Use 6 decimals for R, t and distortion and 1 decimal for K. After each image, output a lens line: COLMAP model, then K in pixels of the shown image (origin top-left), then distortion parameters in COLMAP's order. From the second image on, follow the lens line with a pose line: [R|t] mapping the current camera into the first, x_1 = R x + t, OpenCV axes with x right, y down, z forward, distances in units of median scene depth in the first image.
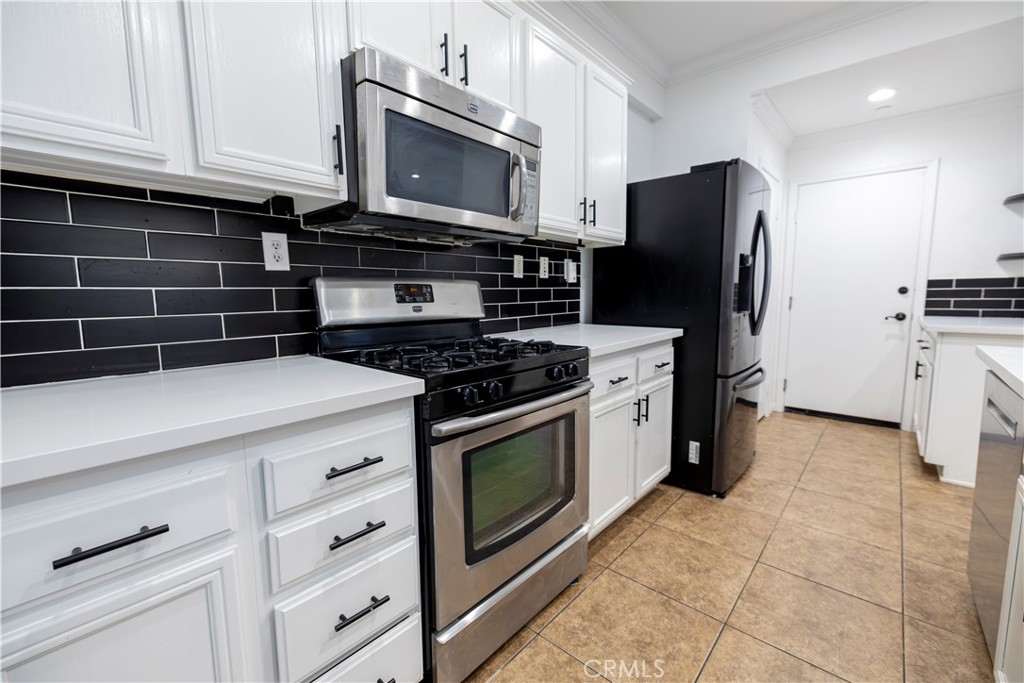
lens RADIAL K [[429.6, 0, 514.7], [0, 429.6, 342.4], [0, 0, 1]] dist [0.002255, 0.000038]
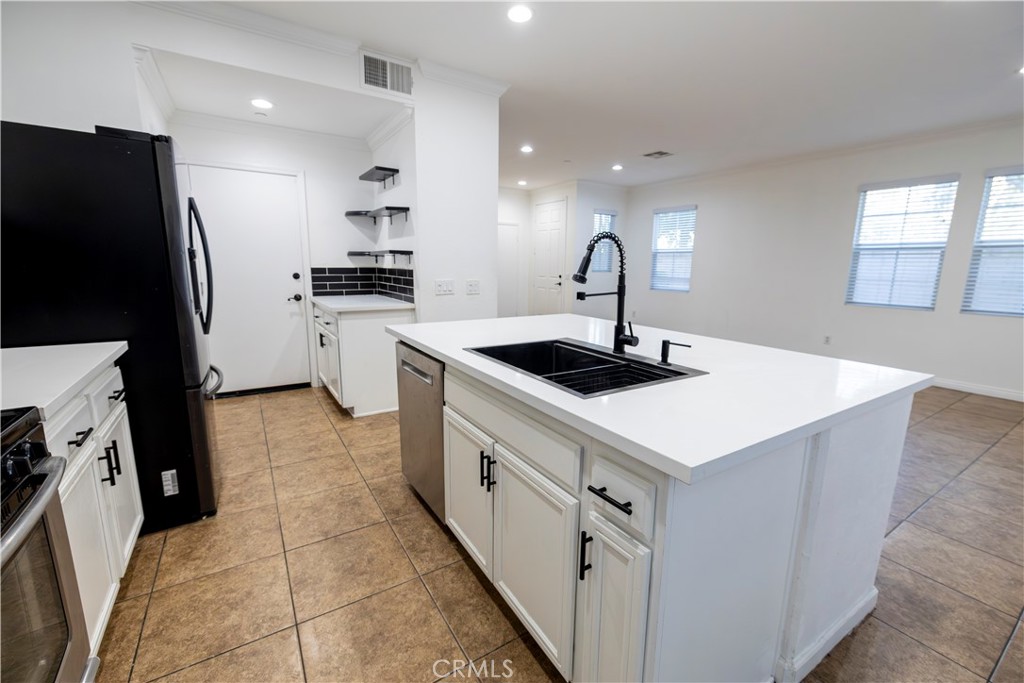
lens RADIAL K [[426.1, 0, 512.9], [0, 426.1, 340.3], [0, 0, 1]] dist [0.001033, -0.000221]
pose [[0.278712, -0.158079, 0.947275, -0.150357], [0.094074, 0.986110, 0.136881, -0.074013], [-0.955756, 0.050964, 0.289712, 0.110854]]
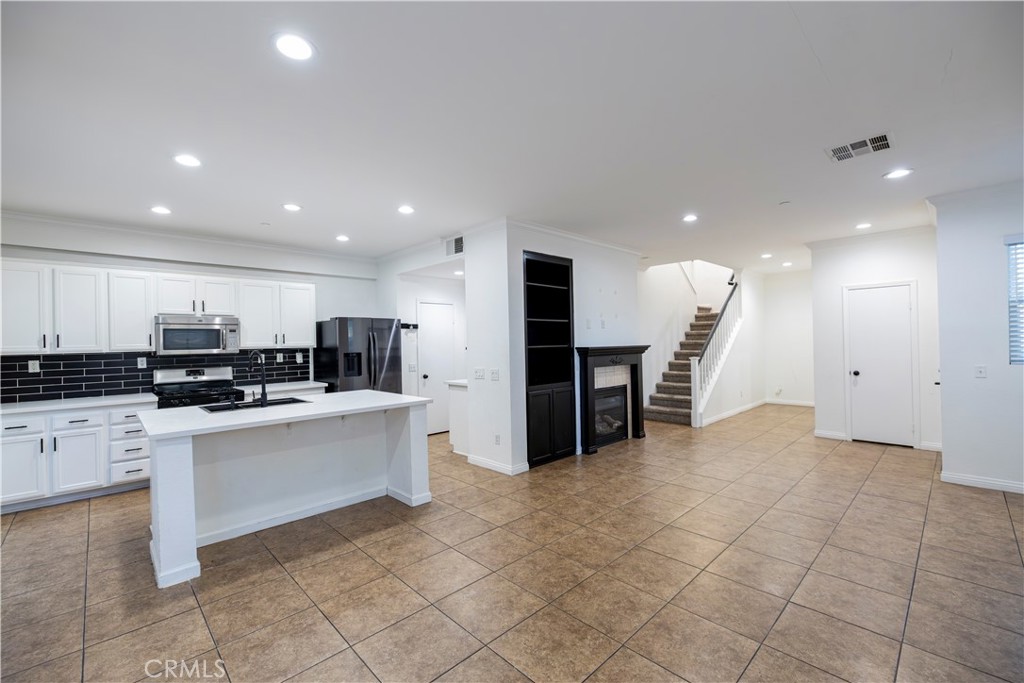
lens RADIAL K [[429.6, 0, 514.7], [0, 429.6, 342.4], [0, 0, 1]] dist [0.002255, 0.000038]
pose [[0.996934, -0.011257, -0.077438, 1.682075], [0.002411, 0.993548, -0.113386, 0.016835], [0.078215, 0.112852, 0.990529, -1.379539]]
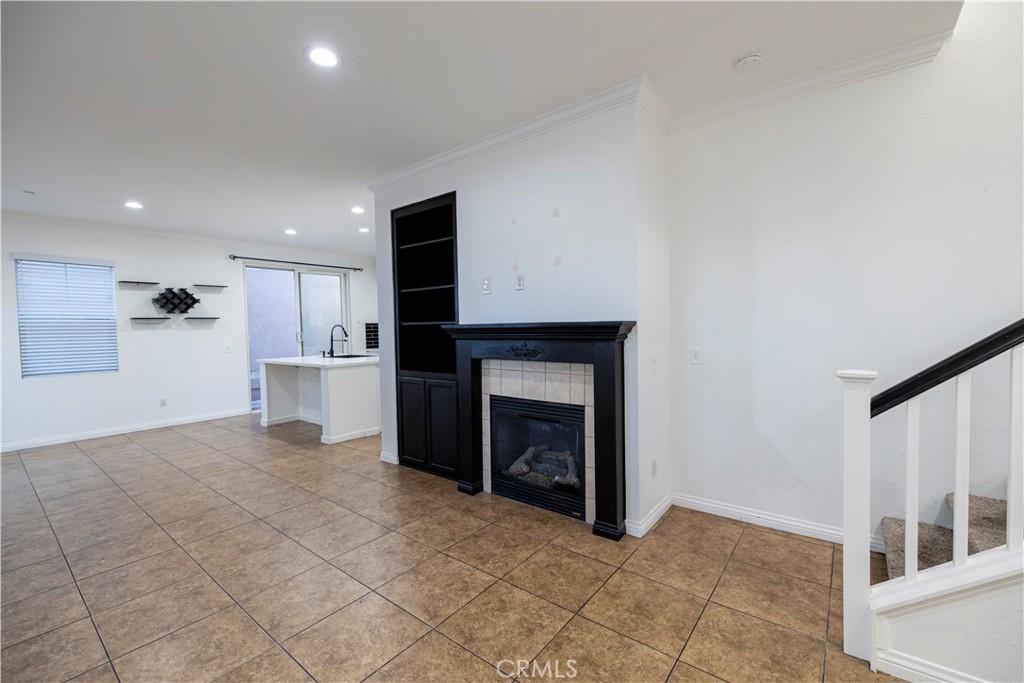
lens RADIAL K [[436.1, 0, 508.5], [0, 436.1, 339.7], [0, 0, 1]] dist [0.013398, 0.000029]
pose [[0.039315, 0.037454, -0.998525, 3.452299], [-0.095070, 0.994904, 0.033575, -0.241621], [0.994694, 0.093610, 0.042675, 1.142667]]
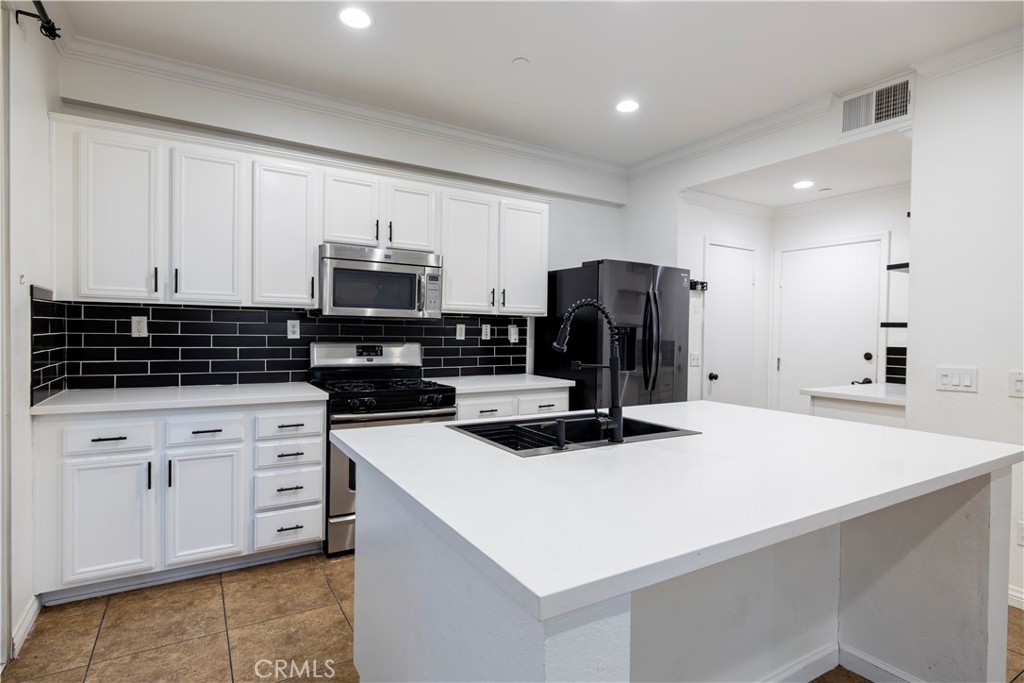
lens RADIAL K [[525.9, 0, 519.1], [0, 525.9, 344.0], [0, 0, 1]] dist [-0.000775, 0.000175]
pose [[0.957335, 0.030448, -0.287374, 0.713335], [-0.057026, 0.994784, -0.084571, 0.002621], [0.283300, 0.097350, 0.954078, -0.636605]]
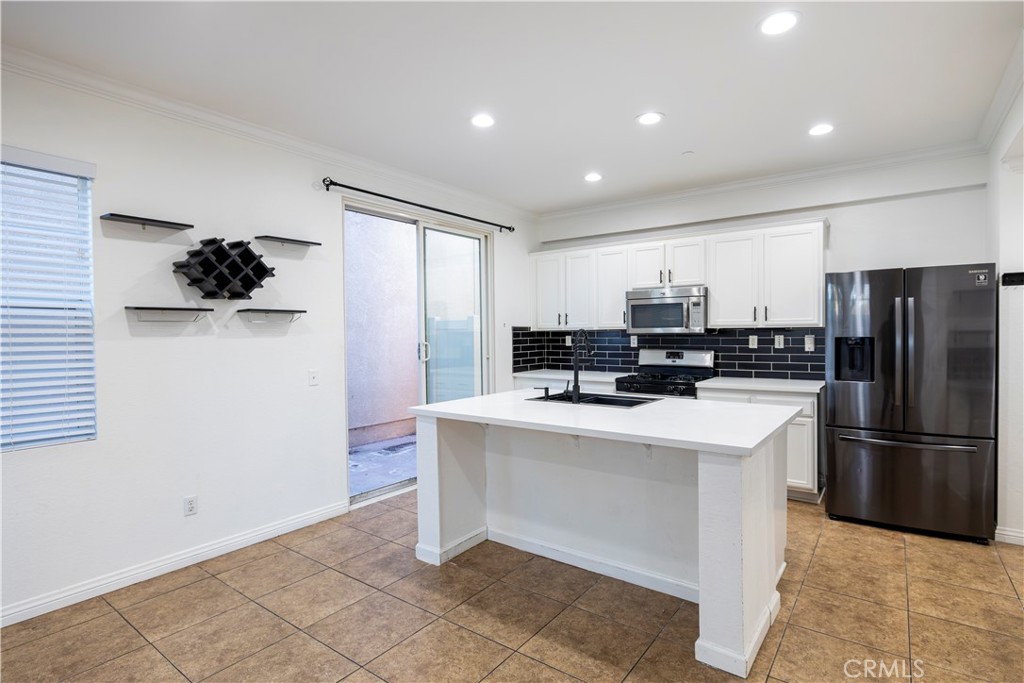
lens RADIAL K [[512.7, 0, 512.0], [0, 512.7, 341.5], [0, 0, 1]] dist [-0.001983, -0.000328]
pose [[0.079847, 0.024772, -0.996499, 2.056417], [-0.107381, 0.994087, 0.016108, -0.105630], [0.991006, 0.105719, 0.082035, -0.163644]]
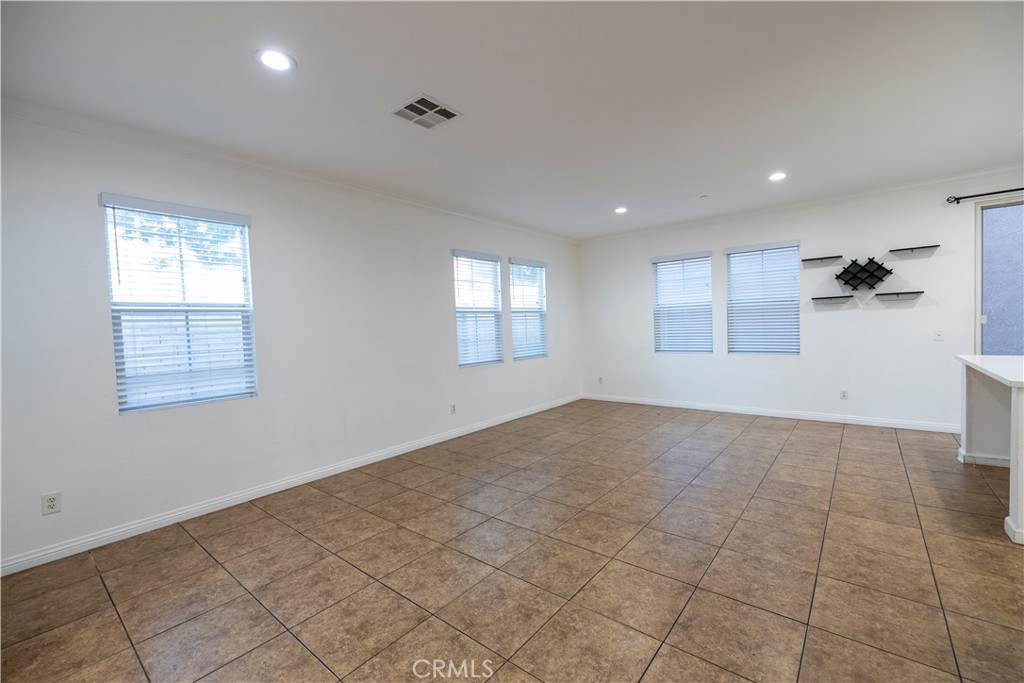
lens RADIAL K [[429.6, 0, 514.7], [0, 429.6, 342.4], [0, 0, 1]] dist [0.002255, 0.000038]
pose [[-0.998342, 0.044532, -0.036460, 2.480894], [0.038324, 0.986992, 0.156138, -0.262644], [0.042938, 0.154482, -0.987062, 1.320828]]
